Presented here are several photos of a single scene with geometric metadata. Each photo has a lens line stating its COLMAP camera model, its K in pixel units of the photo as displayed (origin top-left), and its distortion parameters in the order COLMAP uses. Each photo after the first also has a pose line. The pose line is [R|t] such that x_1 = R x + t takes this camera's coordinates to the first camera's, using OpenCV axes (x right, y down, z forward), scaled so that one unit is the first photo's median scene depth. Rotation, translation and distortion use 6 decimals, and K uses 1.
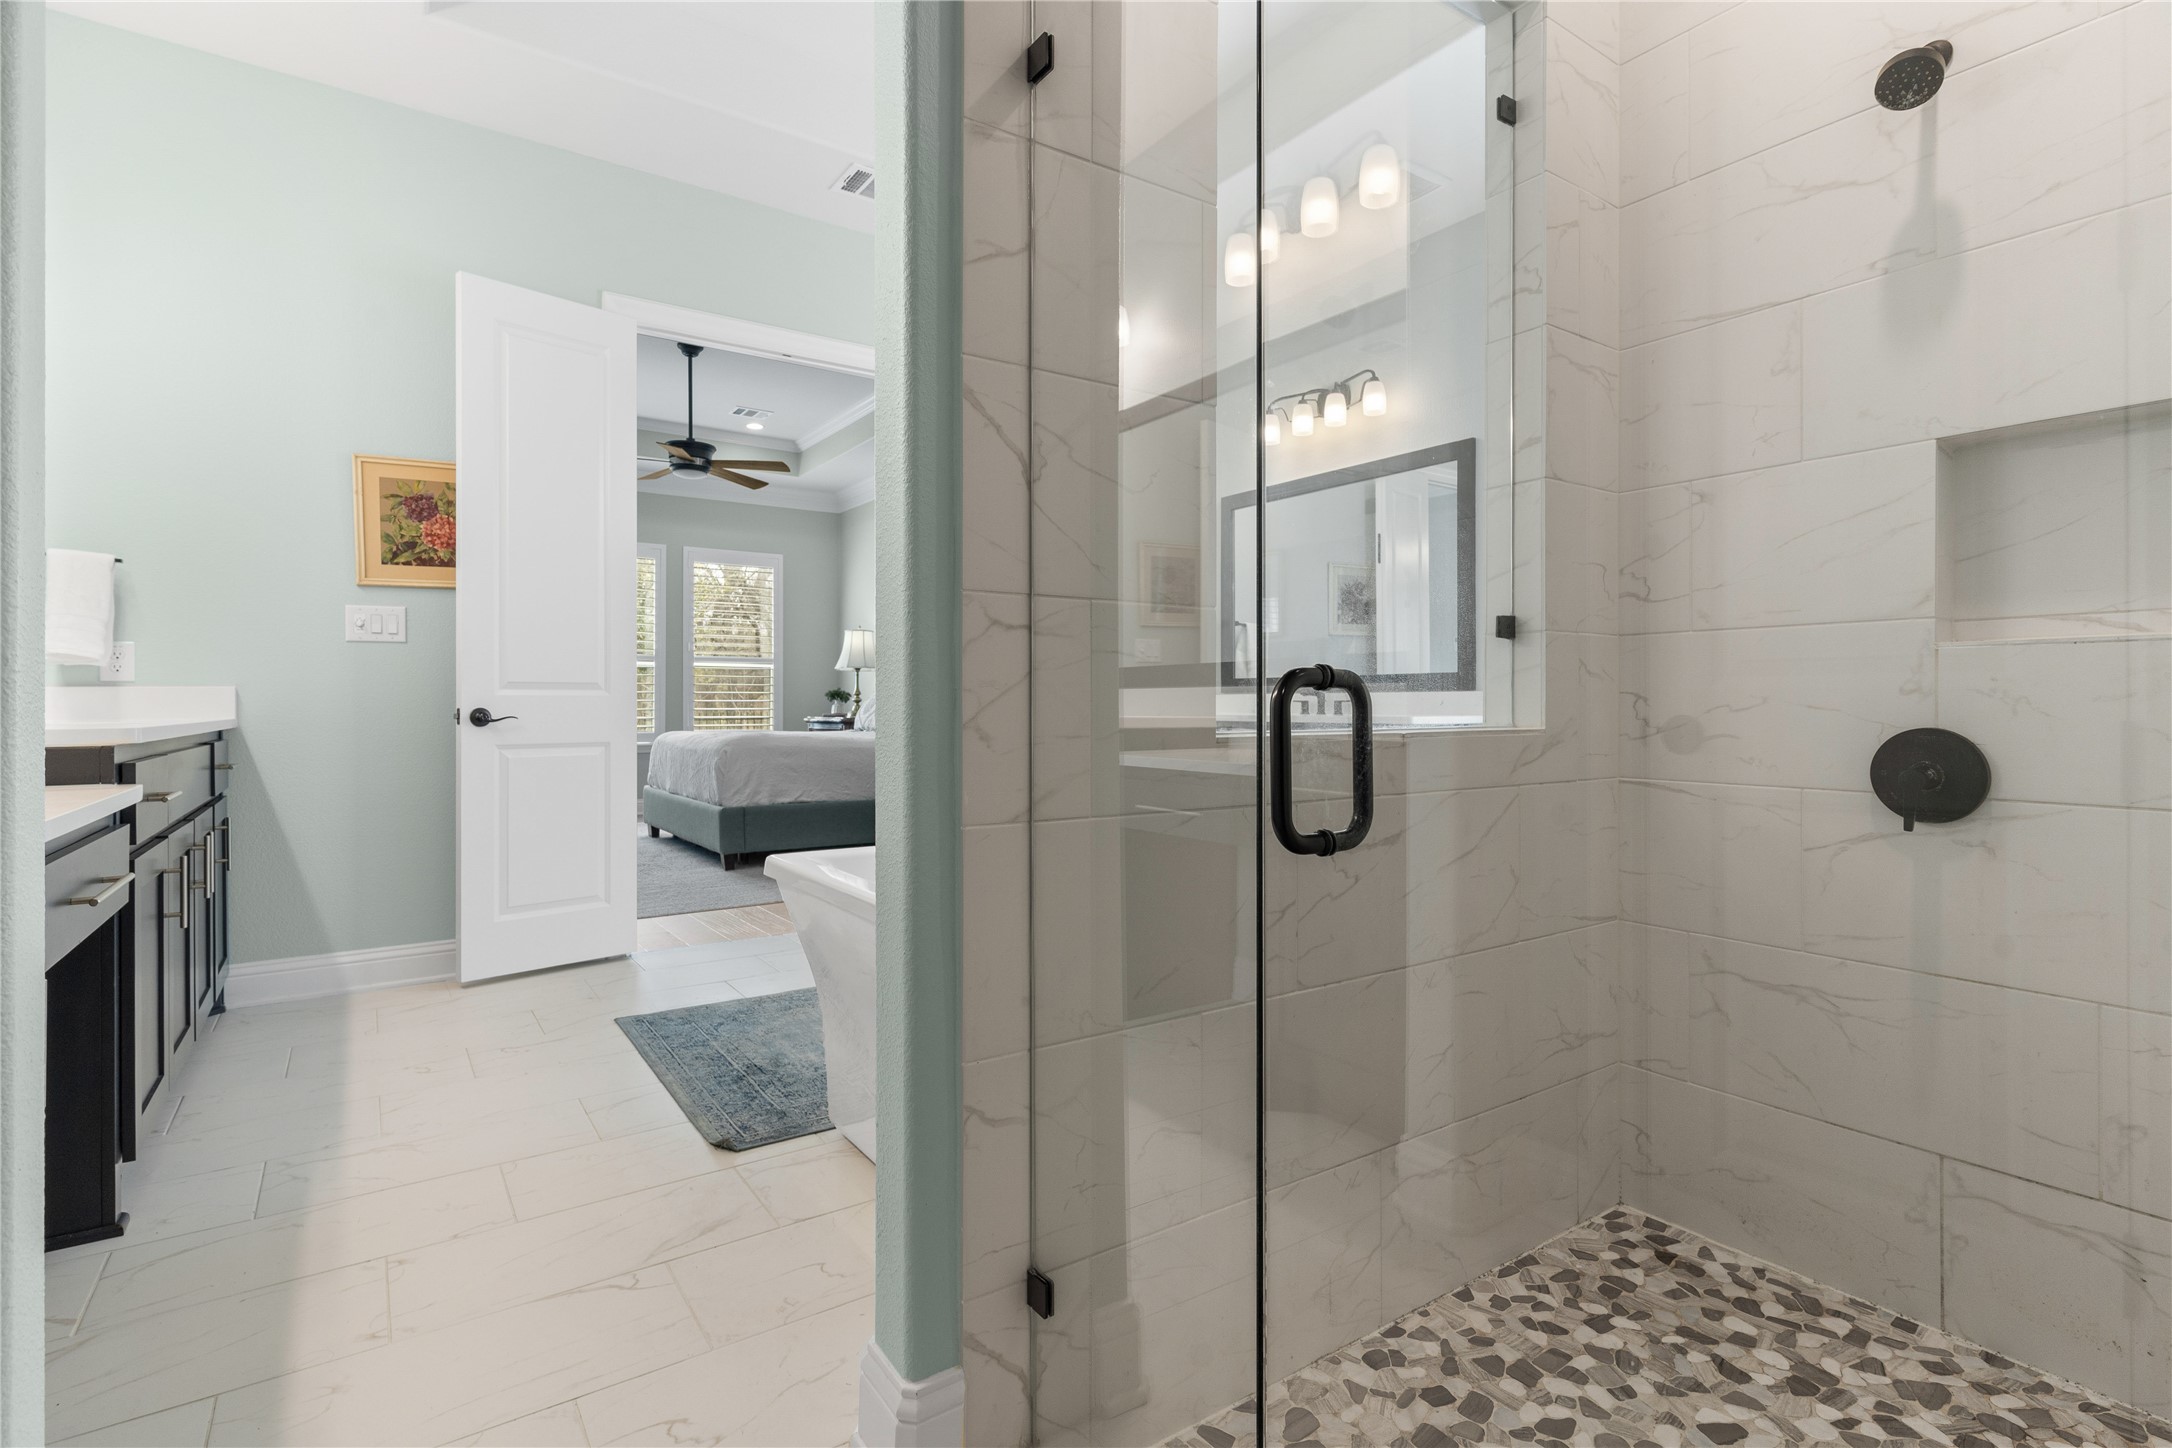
lens RADIAL K [[1033.3, 0, 1090.6], [0, 1033.3, 717.1], [0, 0, 1]] dist [-0.002476, 0.000807]
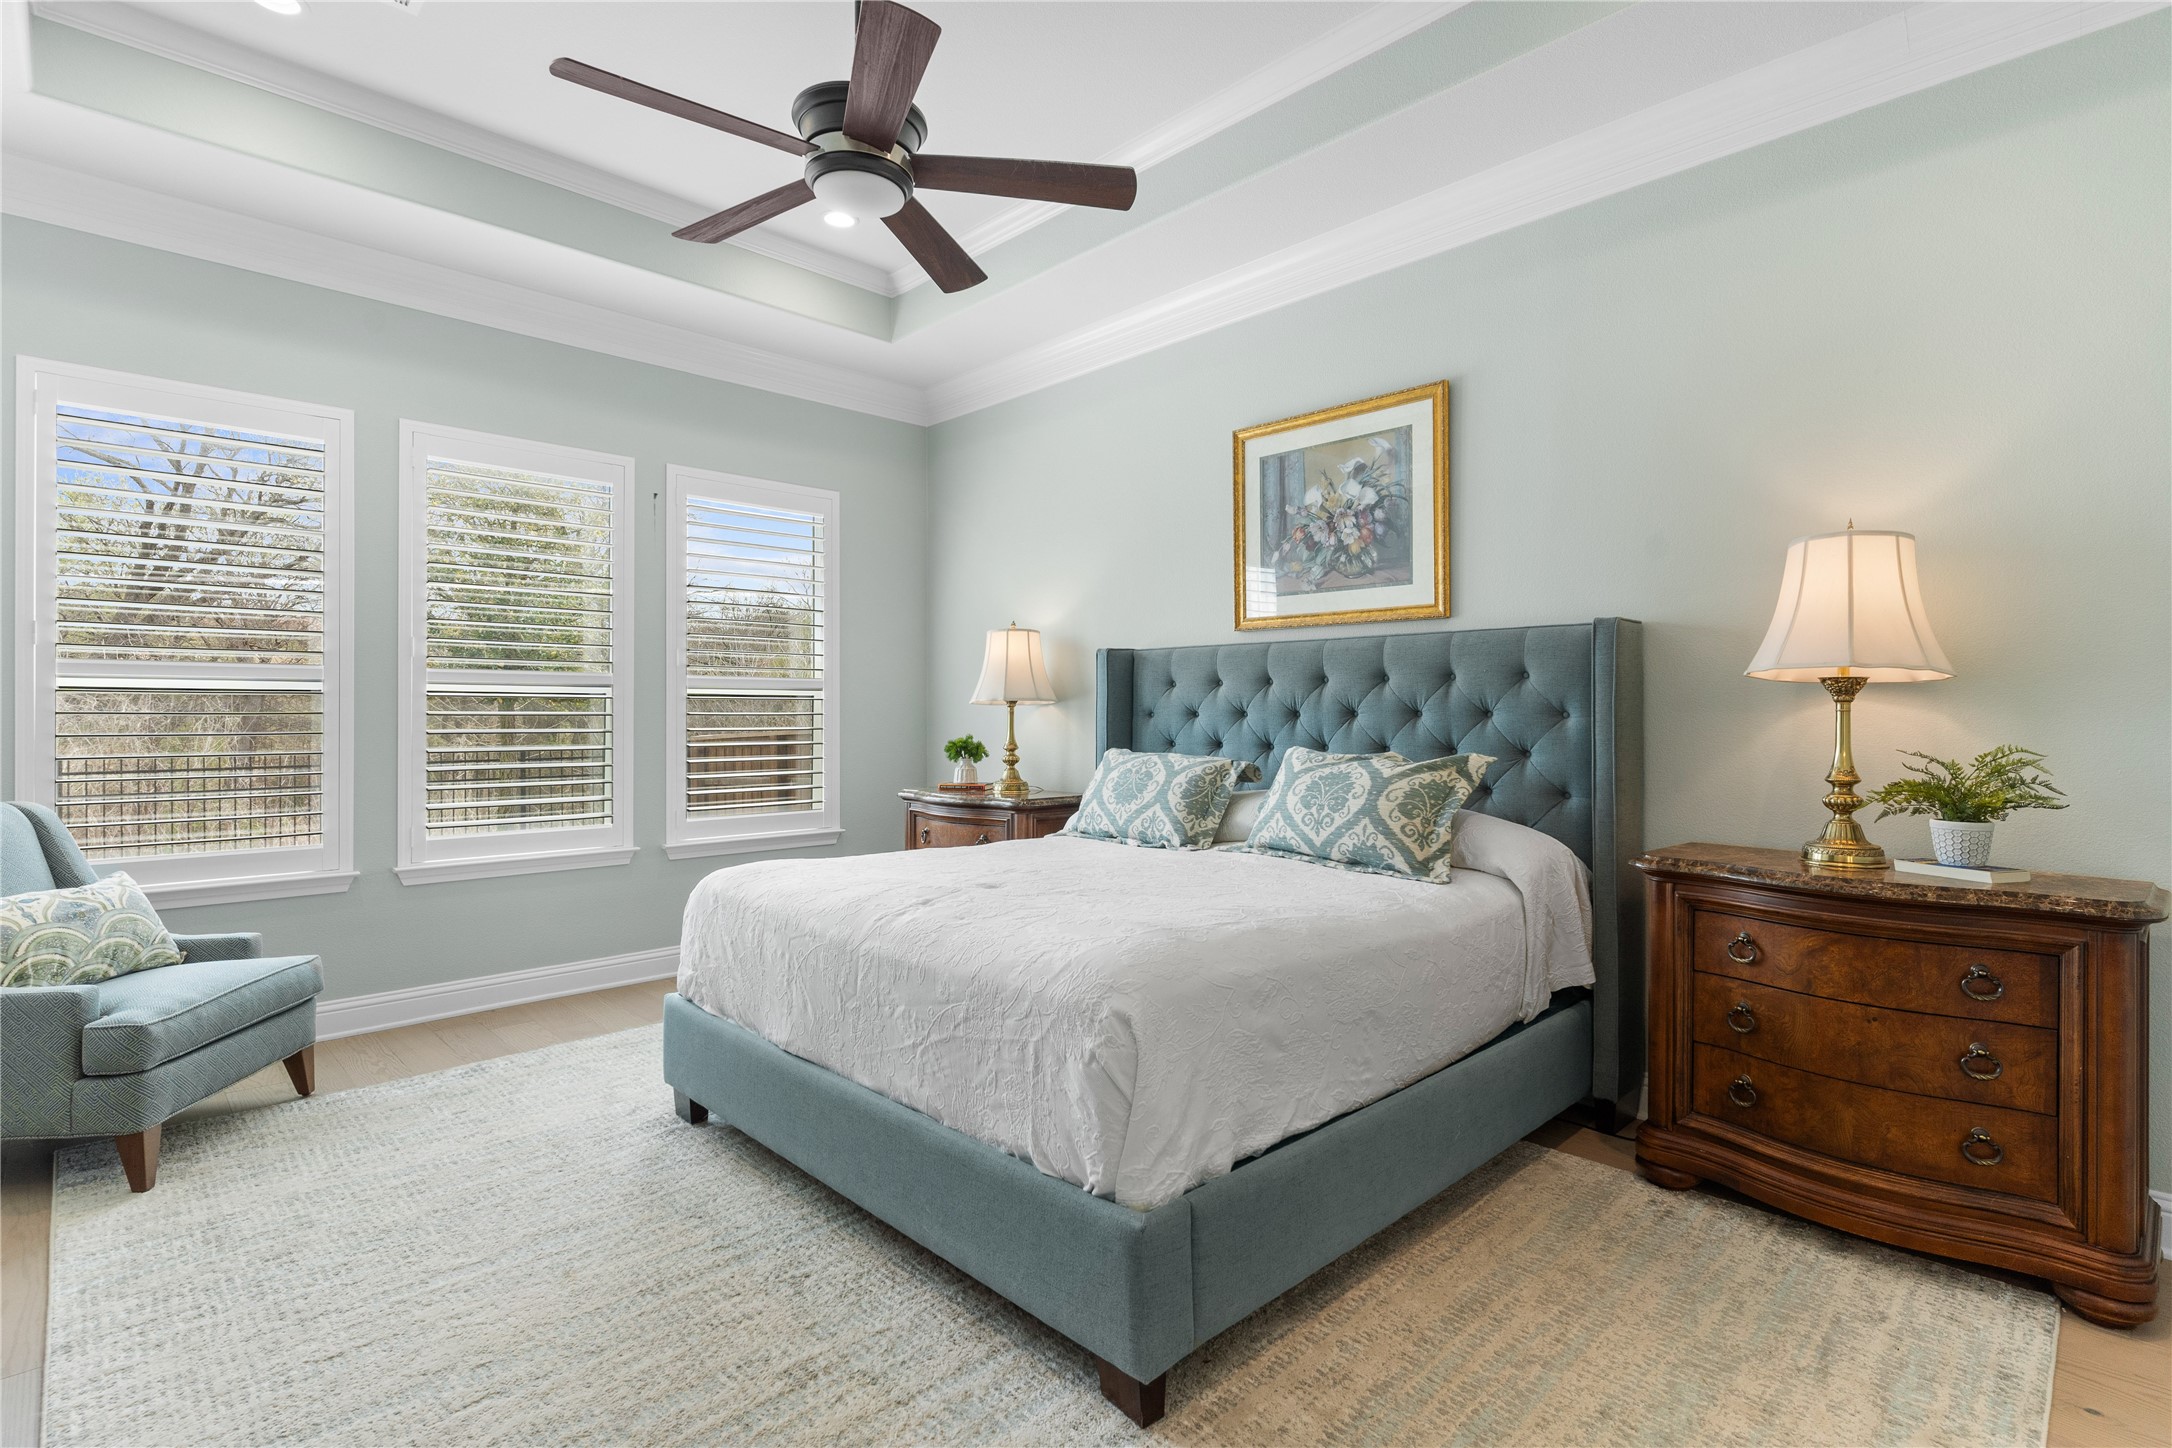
lens RADIAL K [[1033.3, 0, 1080.8], [0, 1033.3, 716.5], [0, 0, 1]] dist [-0.002476, 0.000807]
pose [[0.988036, -0.004034, 0.154174, -0.273446], [0.005045, 0.999968, -0.006170, -0.035301], [-0.154144, 0.006874, 0.988025, 0.465612]]
